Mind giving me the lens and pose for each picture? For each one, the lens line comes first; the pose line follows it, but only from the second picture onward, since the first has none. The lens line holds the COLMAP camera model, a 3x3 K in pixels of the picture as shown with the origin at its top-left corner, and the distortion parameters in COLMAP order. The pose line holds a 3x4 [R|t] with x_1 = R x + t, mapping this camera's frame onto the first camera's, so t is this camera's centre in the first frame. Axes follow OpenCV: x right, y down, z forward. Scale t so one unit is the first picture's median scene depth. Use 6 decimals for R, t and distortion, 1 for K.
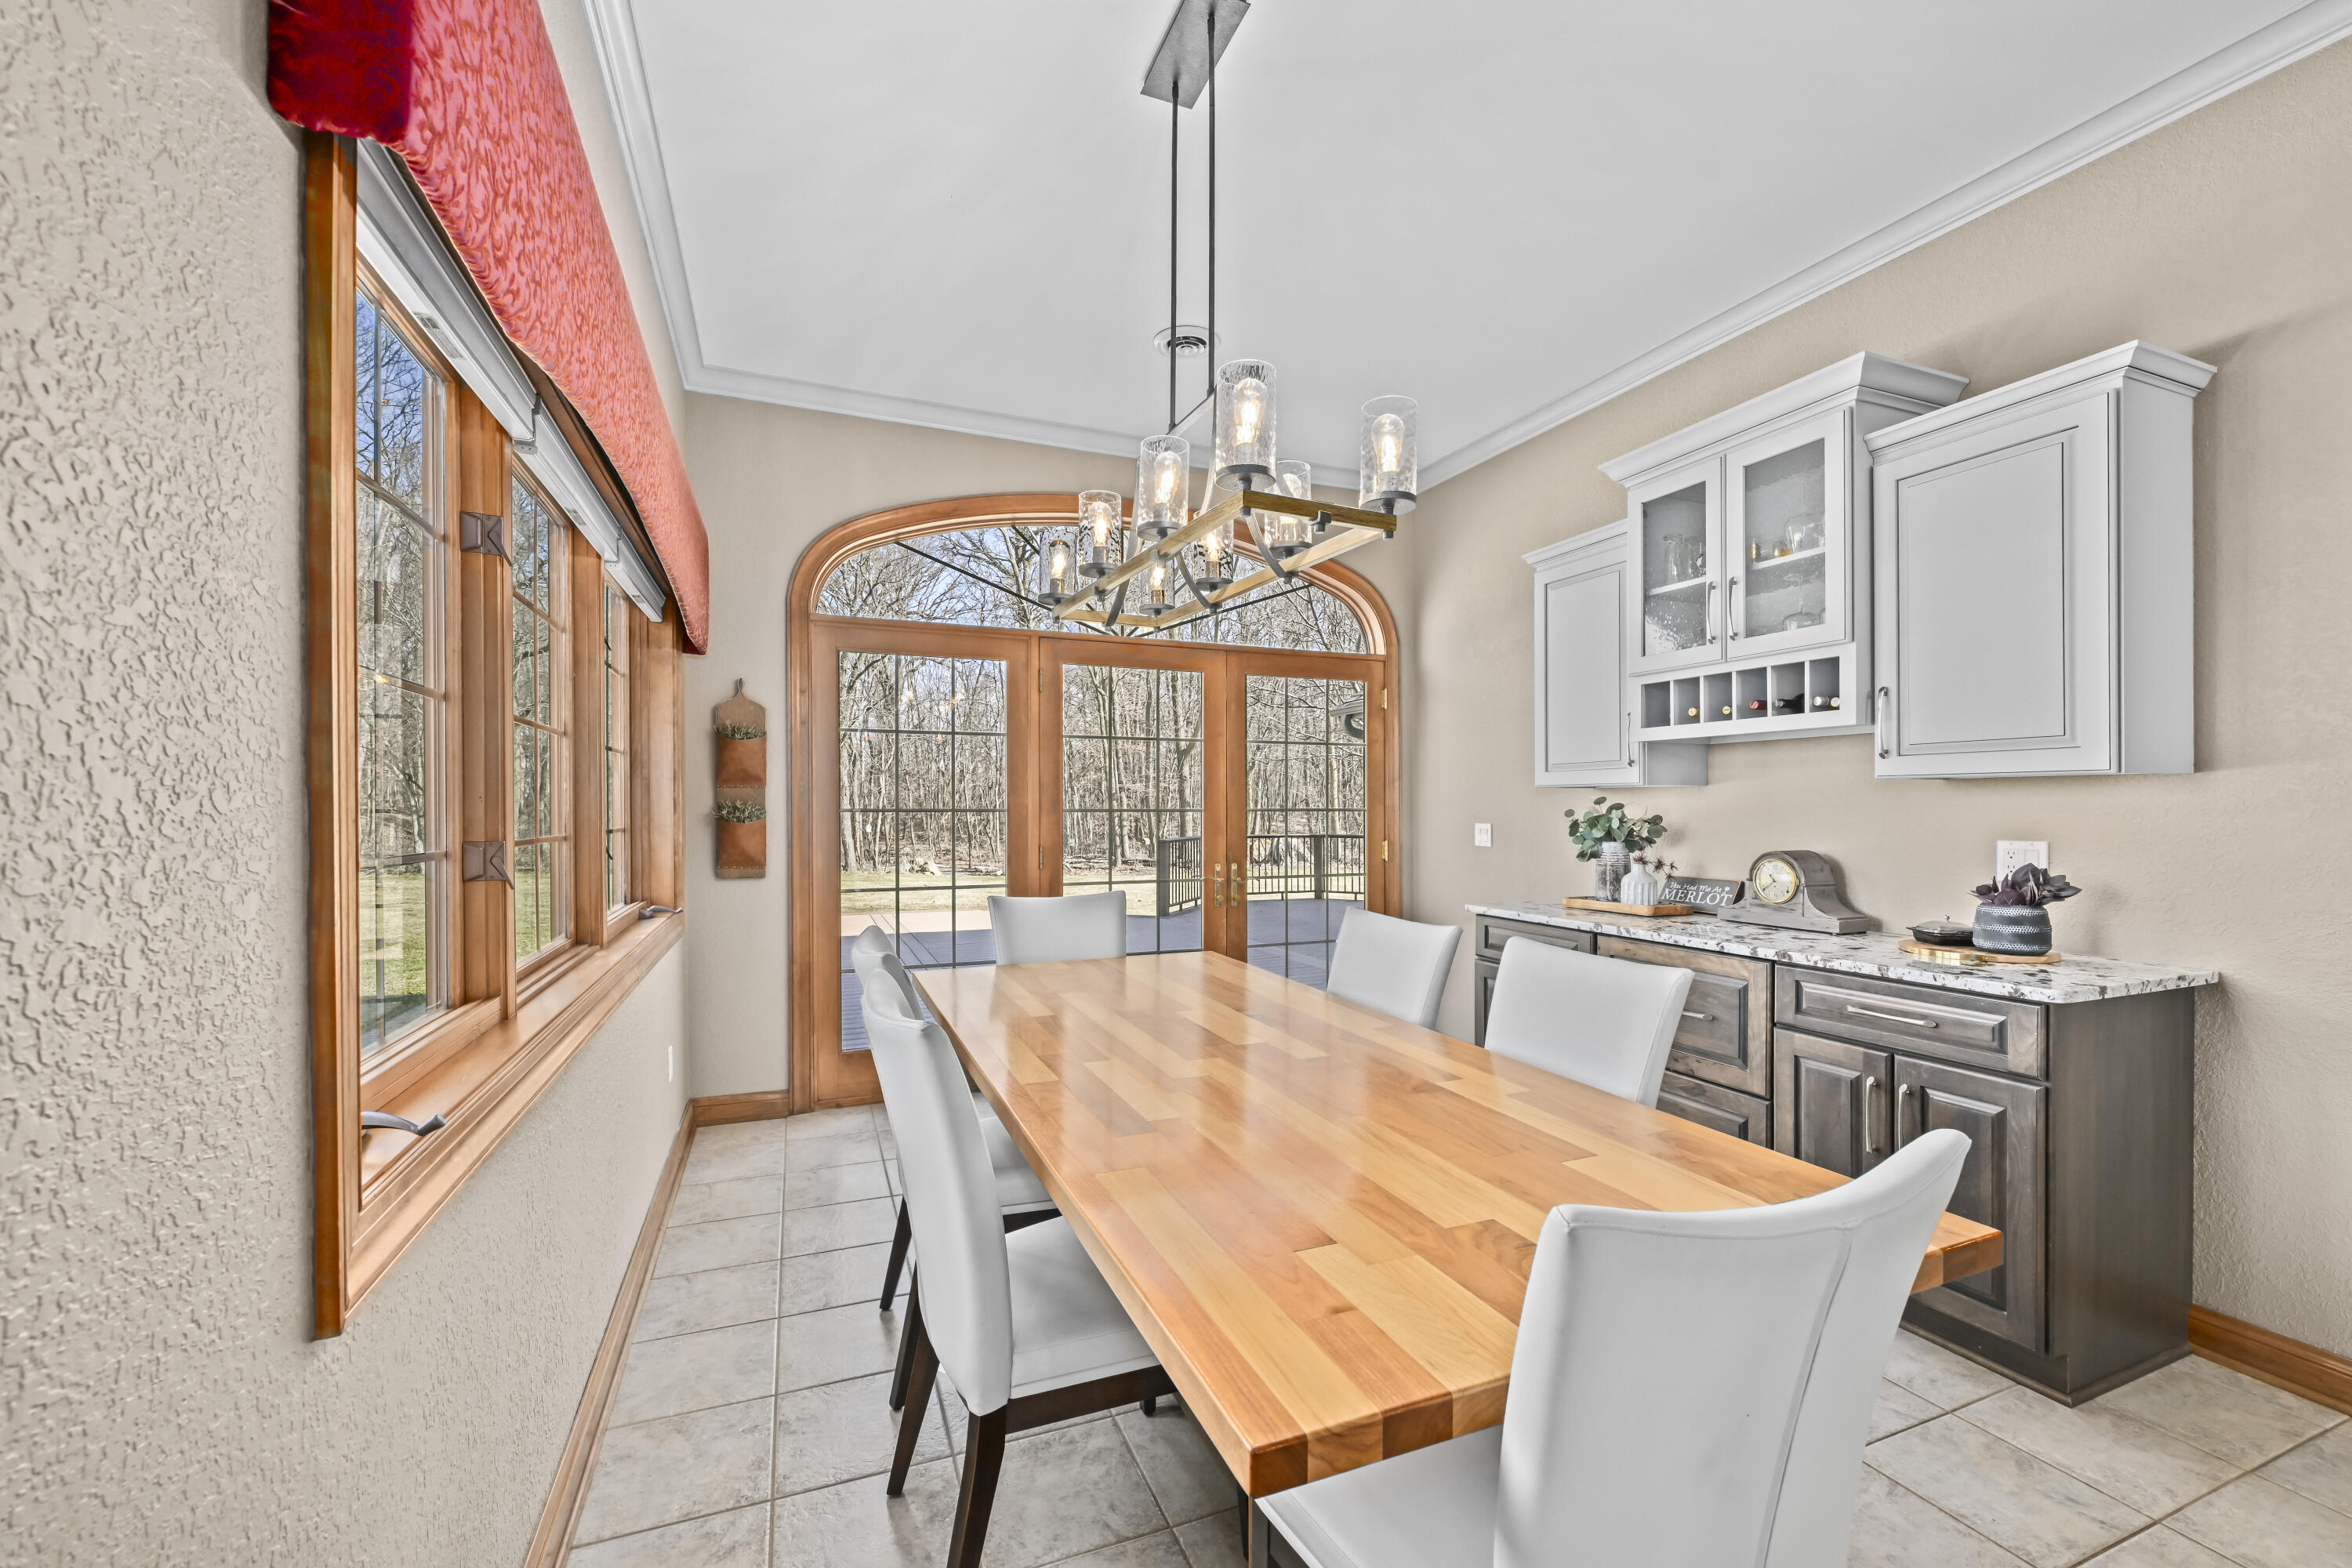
lens RADIAL K [[925.2, 0, 1178.1], [0, 925.2, 797.8], [0, 0, 1]] dist [-0.000483, 0.000142]
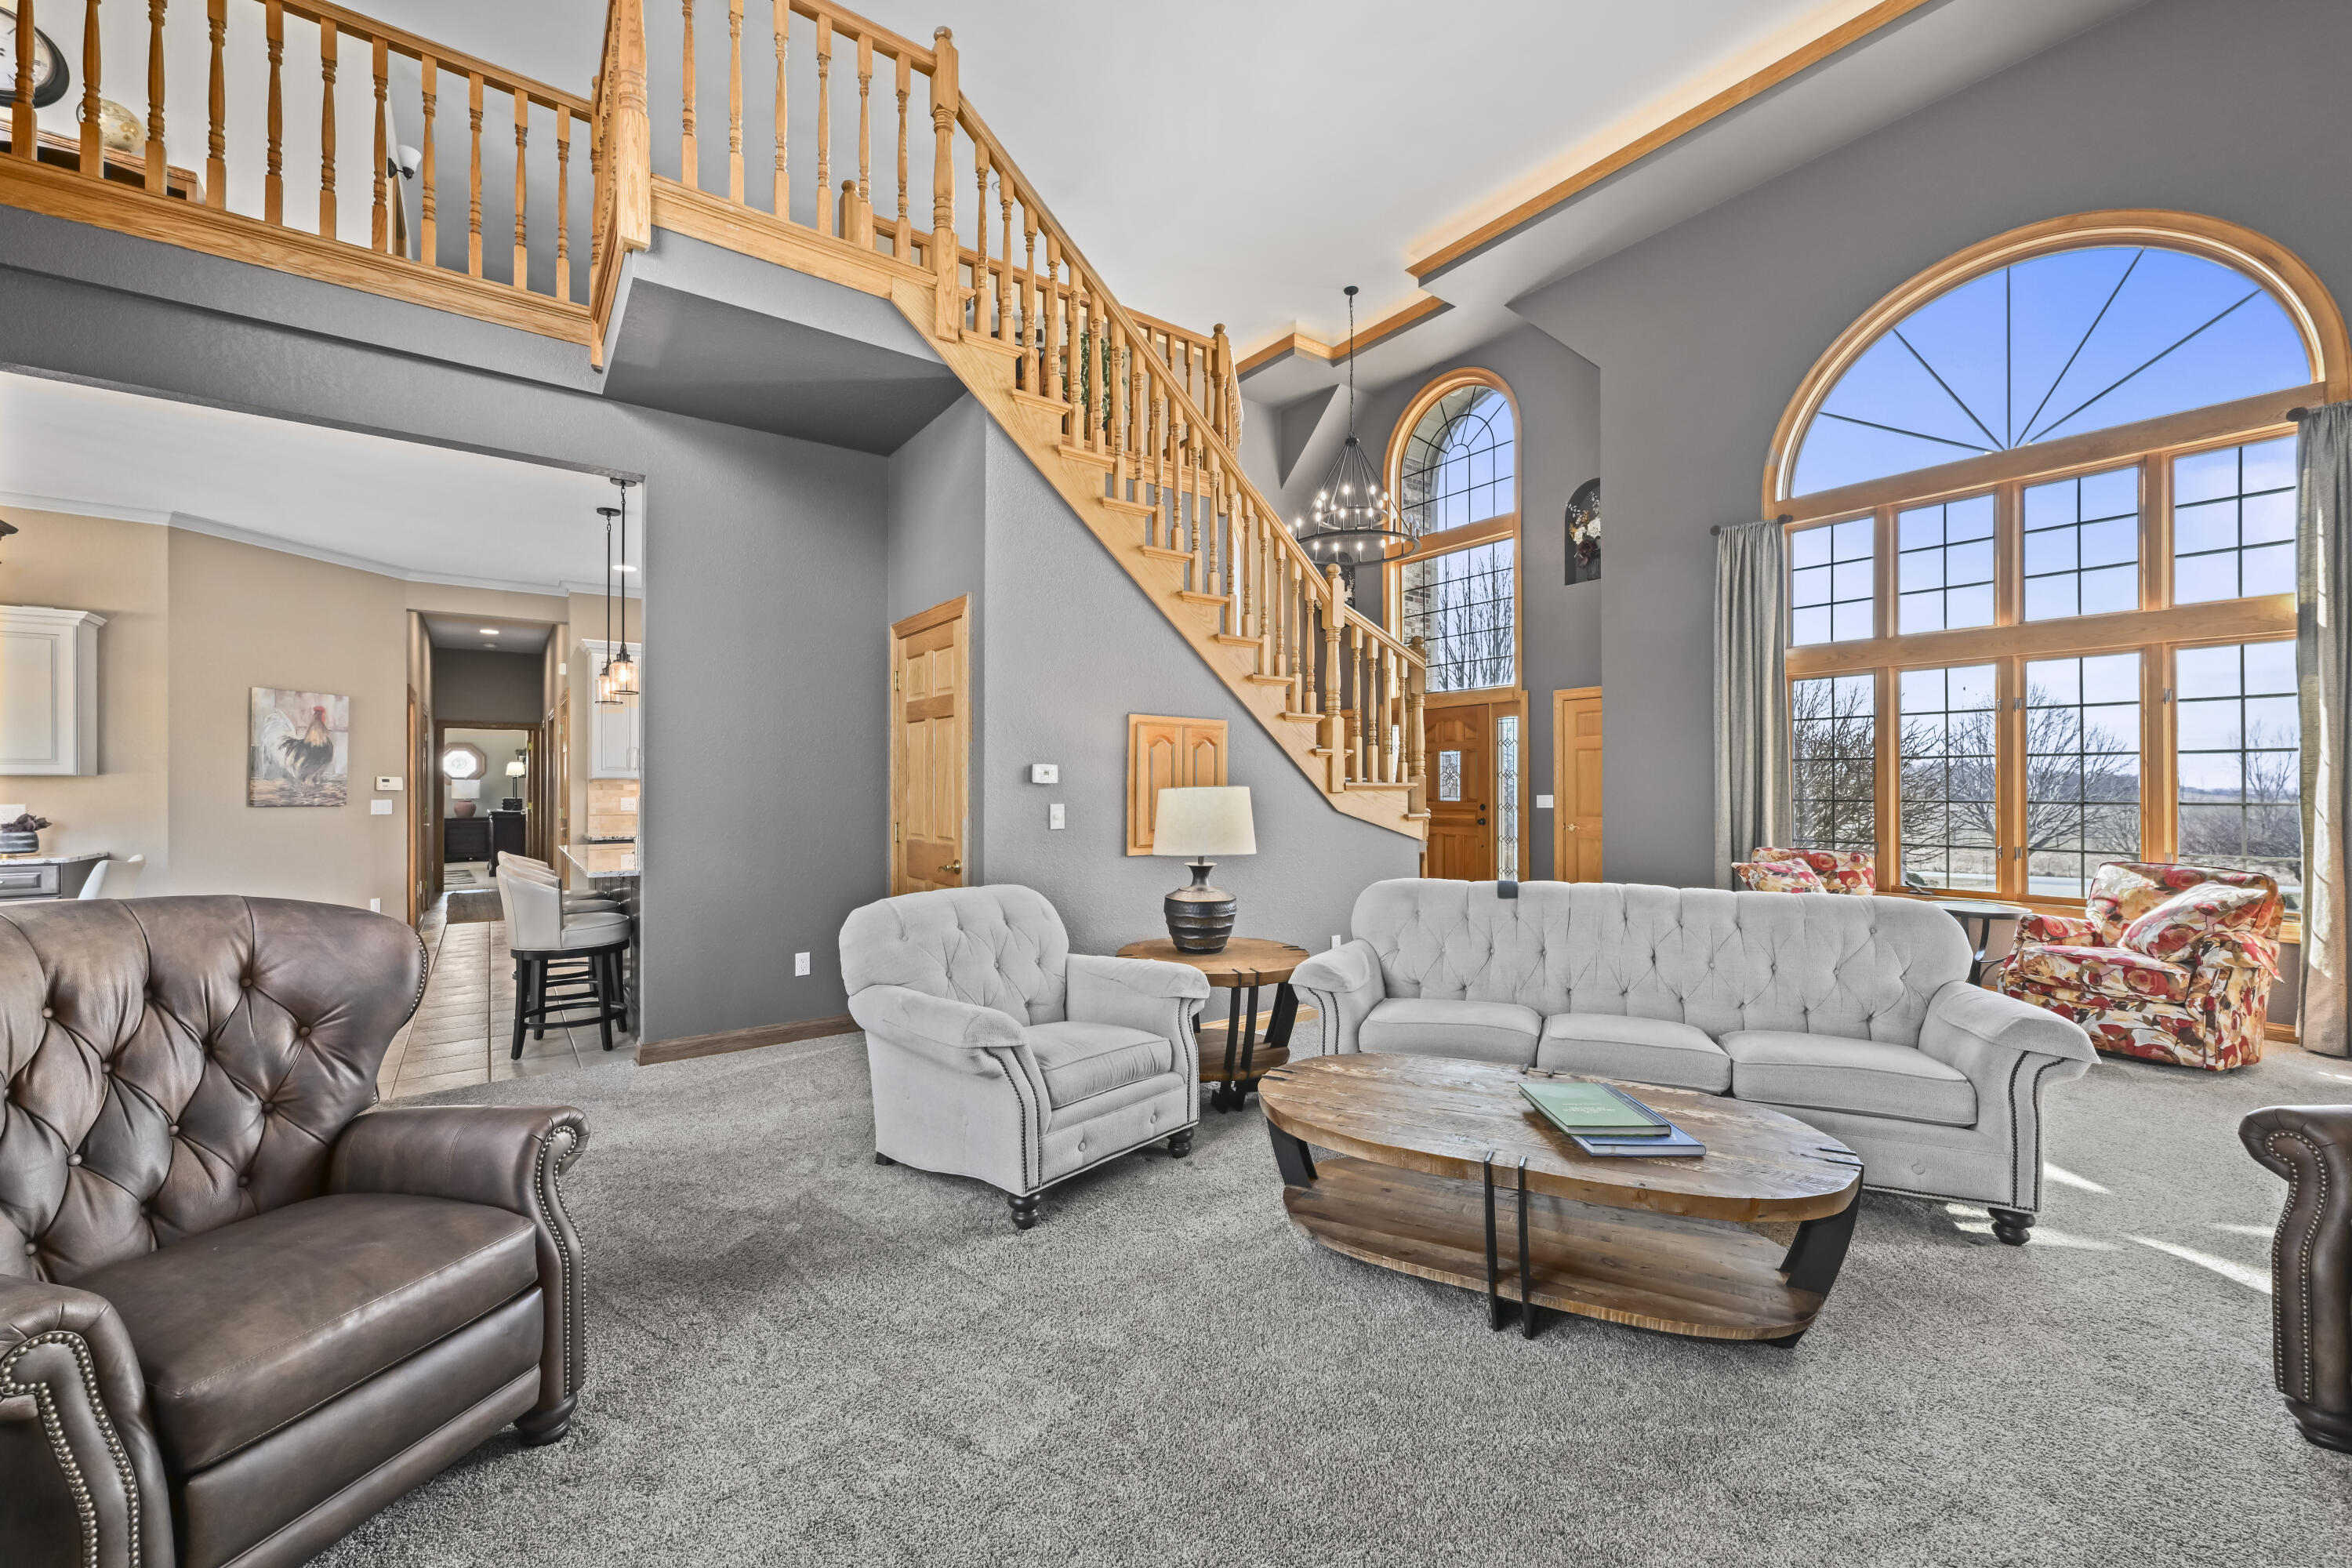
lens RADIAL K [[925.2, 0, 1178.1], [0, 925.2, 797.8], [0, 0, 1]] dist [-0.000483, 0.000142]
pose [[-0.251079, -0.008681, 0.967928, -1.264615], [-0.003952, 0.999961, 0.007943, 0.001836], [-0.967959, -0.001831, -0.251103, -0.743681]]
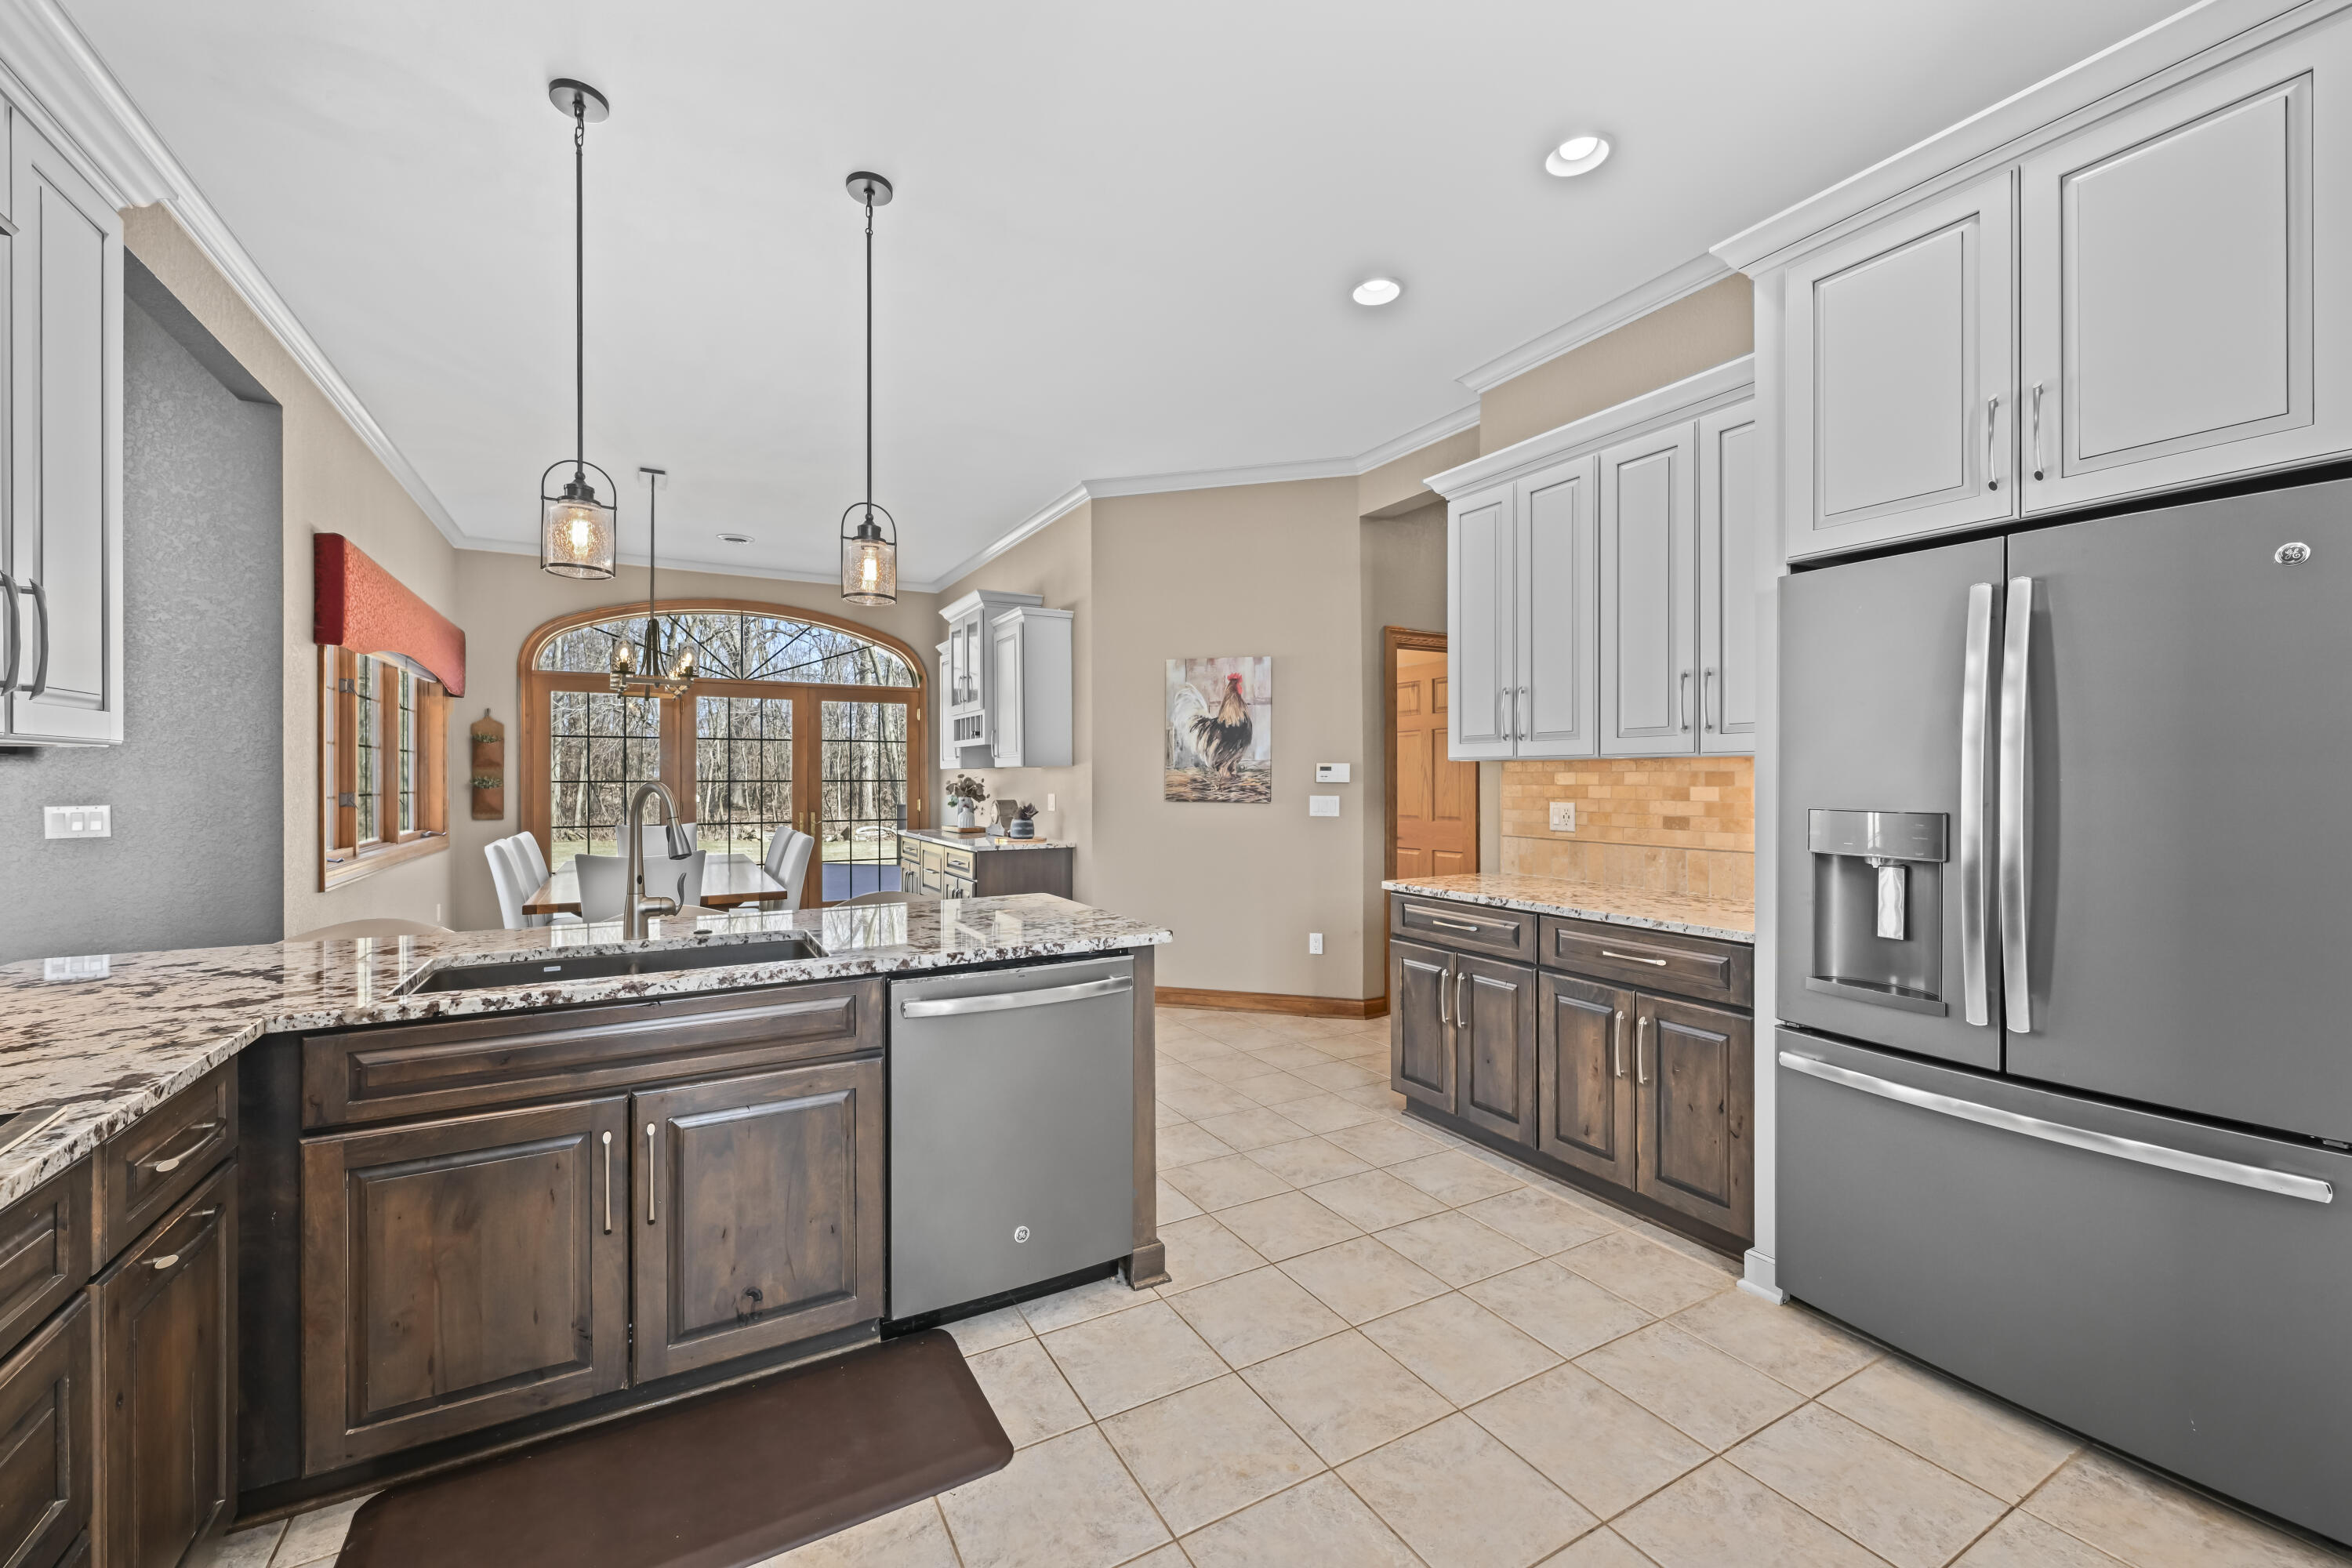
lens RADIAL K [[925.2, 0, 1178.1], [0, 925.2, 797.8], [0, 0, 1]] dist [-0.000483, 0.000142]
pose [[0.993357, -0.005019, 0.114961, 0.668942], [0.001118, 0.999422, 0.033968, -0.016083], [-0.115065, -0.033614, 0.992789, -0.966323]]
